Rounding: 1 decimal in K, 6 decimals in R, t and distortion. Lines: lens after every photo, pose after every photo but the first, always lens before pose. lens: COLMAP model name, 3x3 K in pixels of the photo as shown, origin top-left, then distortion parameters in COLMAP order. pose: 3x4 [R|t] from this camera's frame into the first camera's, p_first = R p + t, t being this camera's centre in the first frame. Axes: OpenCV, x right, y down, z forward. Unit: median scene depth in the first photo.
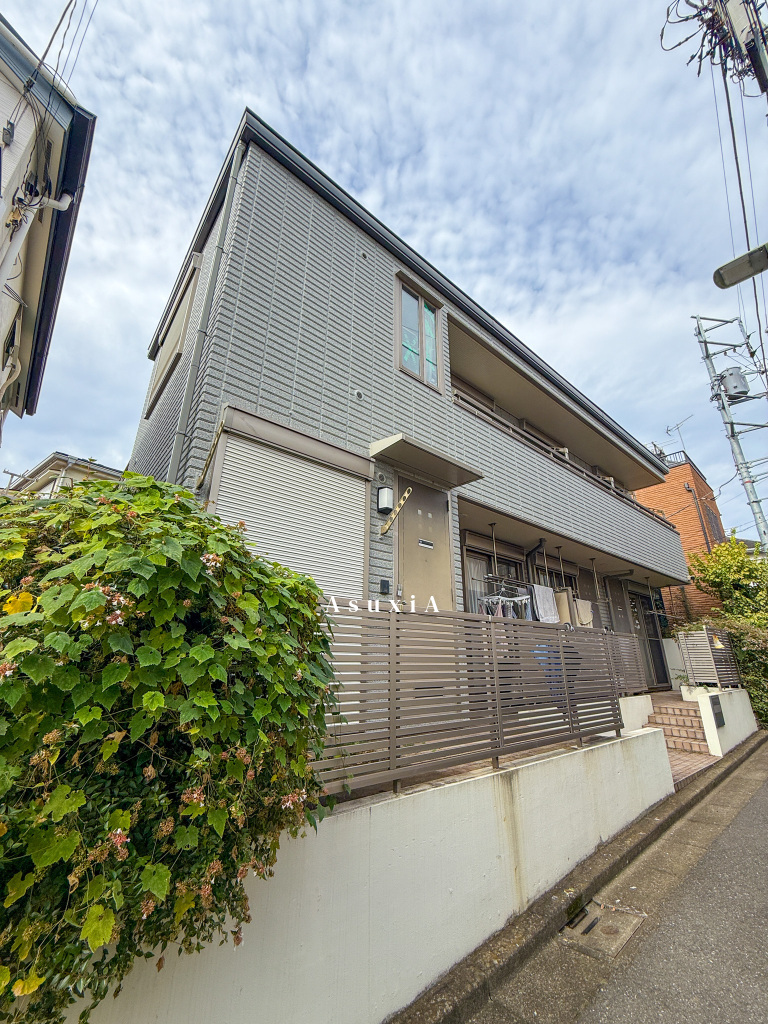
lens RADIAL K [[409.8, 0, 391.6], [0, 409.8, 516.5], [0, 0, 1]] dist [0.002840, 0.000131]
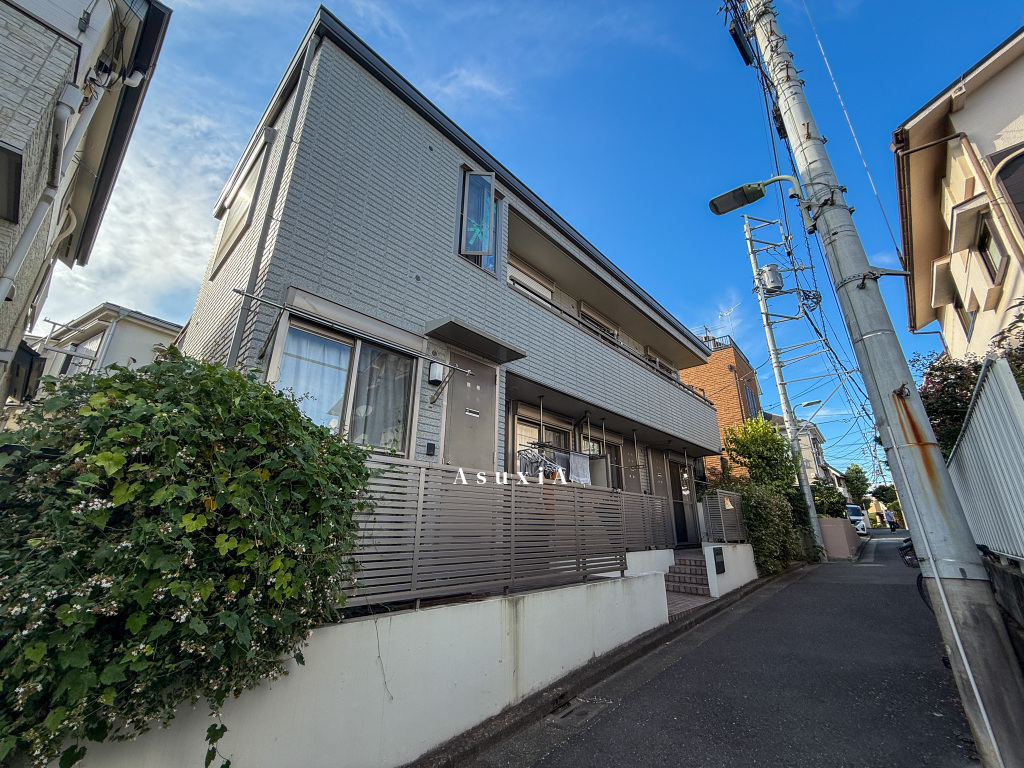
lens RADIAL K [[409.8, 0, 518.0], [0, 409.8, 387.6], [0, 0, 1]] dist [0.002840, 0.000131]
pose [[0.992730, 0.040146, 0.113472, 0.070117], [-0.041418, 0.999103, 0.008867, -0.016680], [-0.113014, -0.013502, 0.993502, -0.131136]]
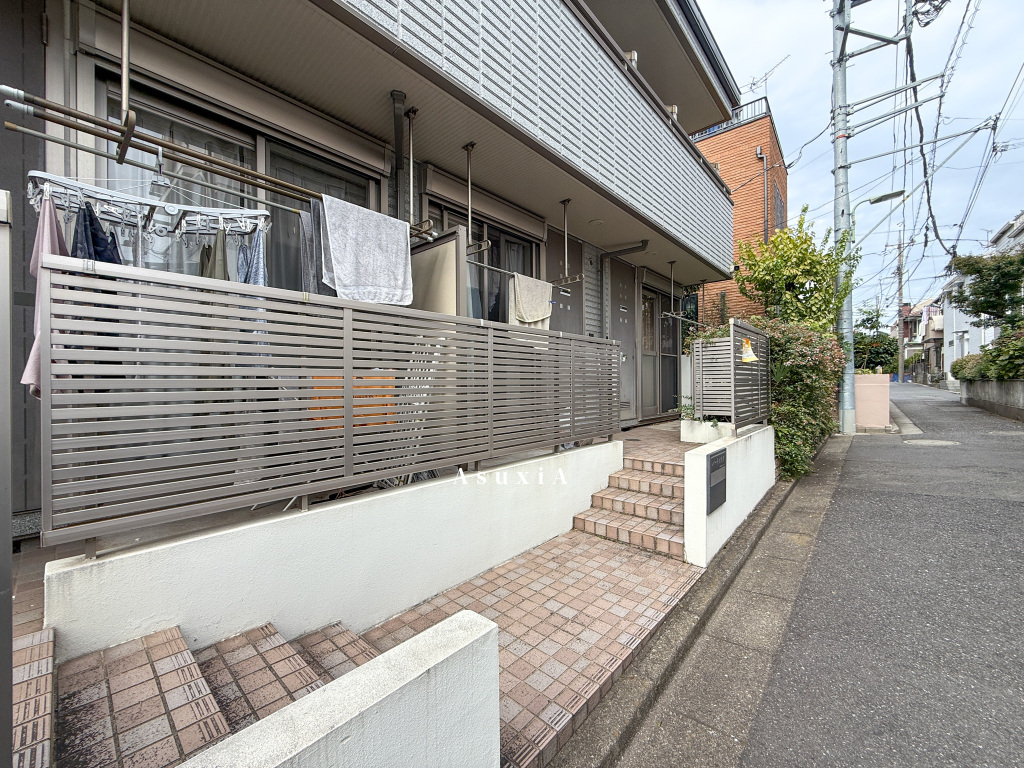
lens RADIAL K [[409.8, 0, 512.7], [0, 409.8, 383.1], [0, 0, 1]] dist [0.002840, 0.000131]
pose [[0.991845, -0.010295, 0.127033, 0.582001], [-0.032987, 0.942031, 0.333900, 0.244542], [-0.123107, -0.335368, 0.934009, 0.726731]]
